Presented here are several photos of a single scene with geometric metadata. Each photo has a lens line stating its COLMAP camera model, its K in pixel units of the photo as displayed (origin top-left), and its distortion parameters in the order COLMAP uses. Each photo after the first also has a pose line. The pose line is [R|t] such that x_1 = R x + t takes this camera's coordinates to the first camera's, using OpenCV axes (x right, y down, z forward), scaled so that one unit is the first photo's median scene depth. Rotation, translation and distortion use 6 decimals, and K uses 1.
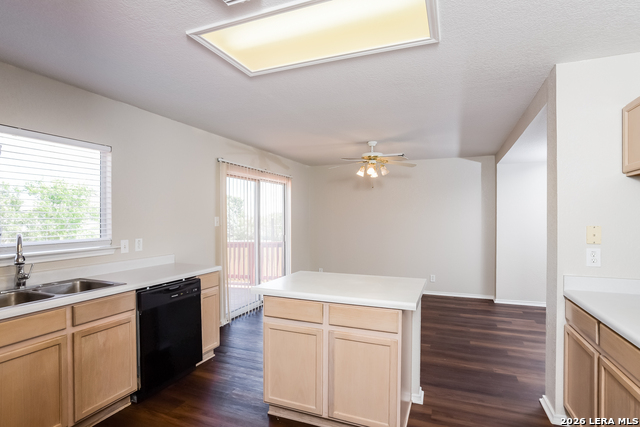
lens RADIAL K [[327.4, 0, 320.0], [0, 327.4, 213.5], [0, 0, 1]] dist [-0.003902, -0.000710]
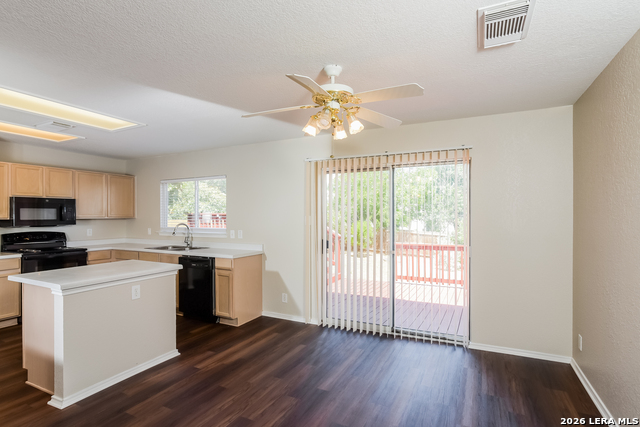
lens RADIAL K [[327.4, 0, 320.0], [0, 327.4, 213.5], [0, 0, 1]] dist [-0.003902, -0.000710]
pose [[-0.085647, -0.006513, -0.996304, 1.018542], [-0.002250, 0.999977, -0.006343, 0.004563], [0.996323, 0.001699, -0.085659, 1.574527]]
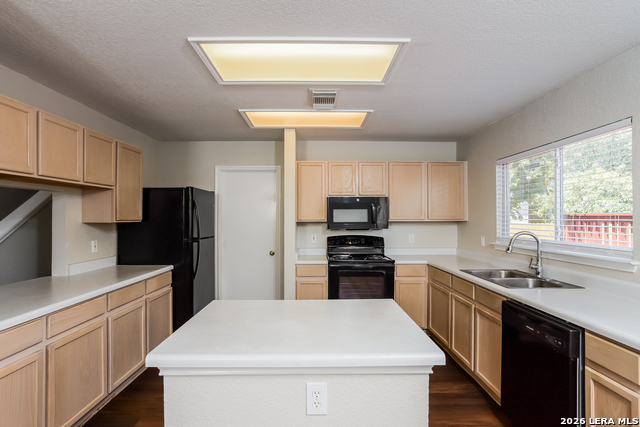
lens RADIAL K [[327.4, 0, 320.0], [0, 327.4, 213.5], [0, 0, 1]] dist [-0.003902, -0.000710]
pose [[-0.921962, -0.005115, -0.387246, 0.244872], [0.000505, 0.999896, -0.014409, 0.011048], [0.387280, -0.013480, -0.921864, 1.321807]]
